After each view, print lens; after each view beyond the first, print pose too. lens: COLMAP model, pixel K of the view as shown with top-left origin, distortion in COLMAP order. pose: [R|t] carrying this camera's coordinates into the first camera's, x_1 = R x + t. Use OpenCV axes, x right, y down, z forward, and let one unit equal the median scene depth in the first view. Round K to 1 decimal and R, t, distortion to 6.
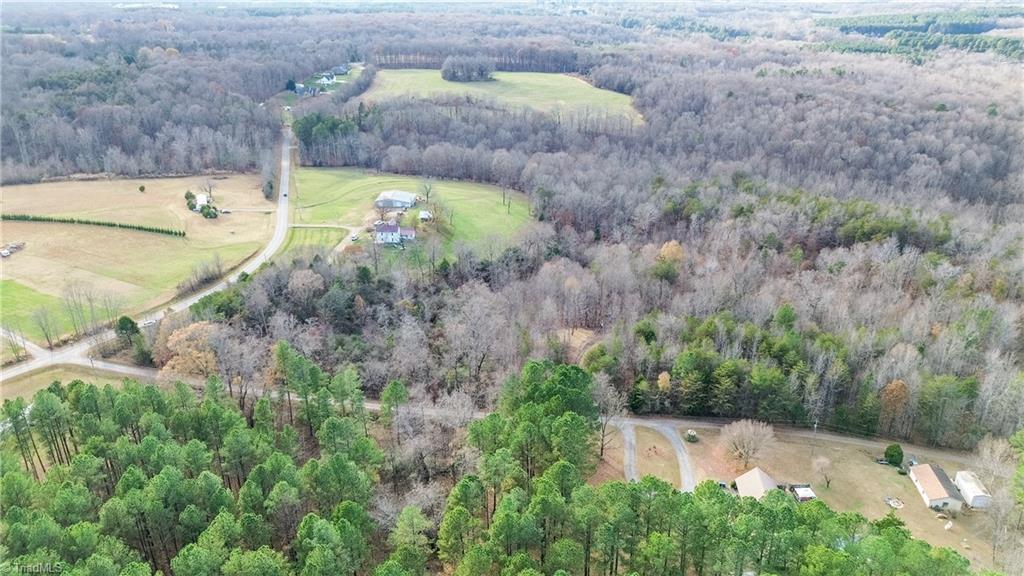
lens RADIAL K [[725.0, 0, 513.5], [0, 725.0, 291.0], [0, 0, 1]] dist [0.073765, -0.073594]
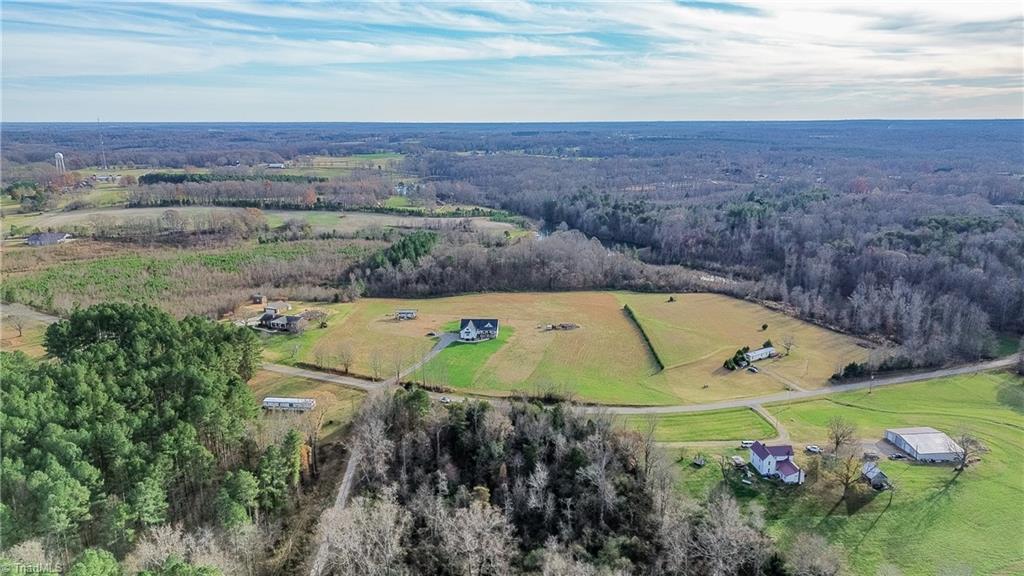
lens RADIAL K [[725.0, 0, 513.5], [0, 725.0, 291.0], [0, 0, 1]] dist [0.073765, -0.073594]
pose [[0.181337, 0.229773, -0.956202, 0.202630], [-0.396492, 0.906875, 0.142728, -0.107412], [0.899950, 0.353245, 0.255553, 0.246138]]
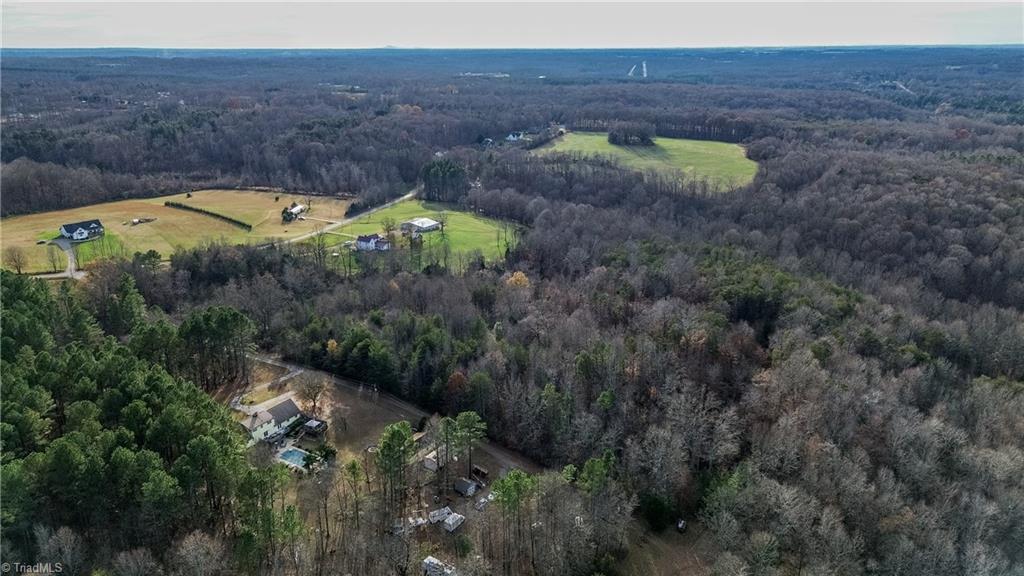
lens RADIAL K [[727.0, 0, 512.0], [0, 727.0, 288.0], [0, 0, 1]] dist [0.058194, -0.049527]
pose [[0.886233, 0.147828, -0.439019, 0.287335], [-0.188569, 0.980765, -0.050411, 0.005680], [0.423123, 0.127461, 0.897062, -0.008501]]
